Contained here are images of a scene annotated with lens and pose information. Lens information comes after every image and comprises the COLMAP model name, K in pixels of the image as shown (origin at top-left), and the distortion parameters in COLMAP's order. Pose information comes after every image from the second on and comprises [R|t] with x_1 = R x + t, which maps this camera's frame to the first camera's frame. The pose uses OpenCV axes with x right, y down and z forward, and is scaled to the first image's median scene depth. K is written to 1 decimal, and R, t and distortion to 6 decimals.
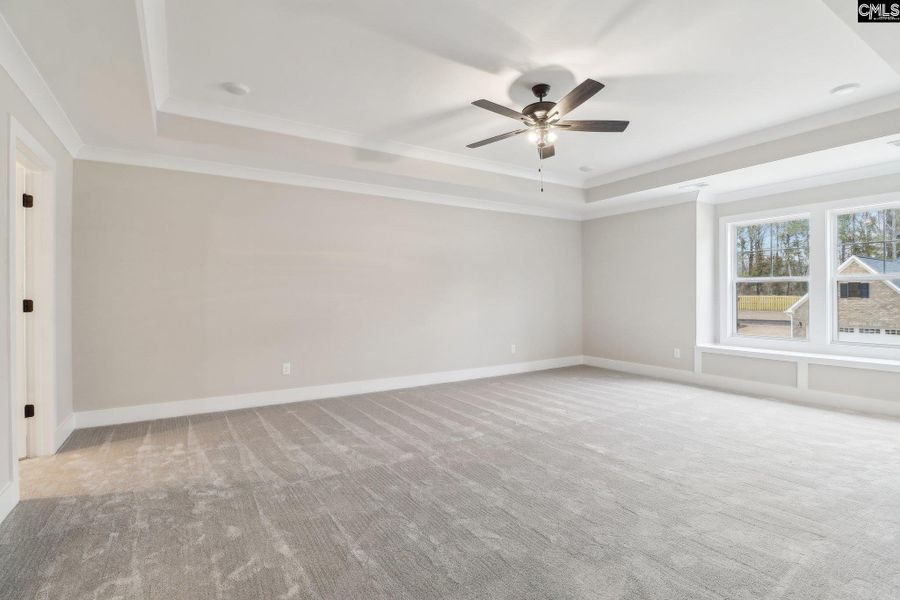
lens RADIAL K [[429.0, 0, 442.9], [0, 429.0, 304.3], [0, 0, 1]] dist [0.002065, -0.001281]
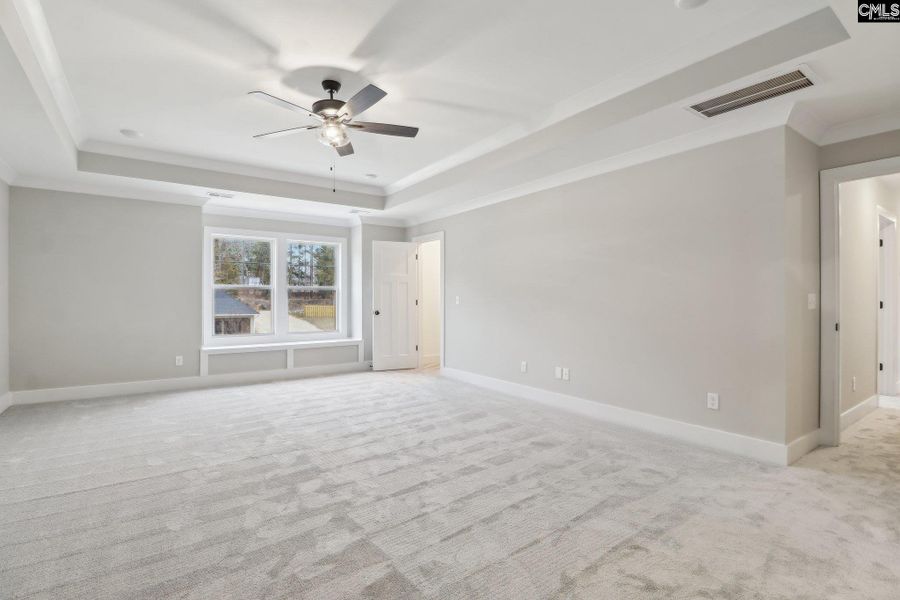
lens RADIAL K [[429.0, 0, 444.6], [0, 429.0, 304.4], [0, 0, 1]] dist [0.002065, -0.001281]
pose [[-0.037413, -0.002650, 0.999296, -0.525028], [0.024819, 0.999686, 0.003580, 0.000901], [-0.998992, 0.024936, -0.037335, 0.546658]]
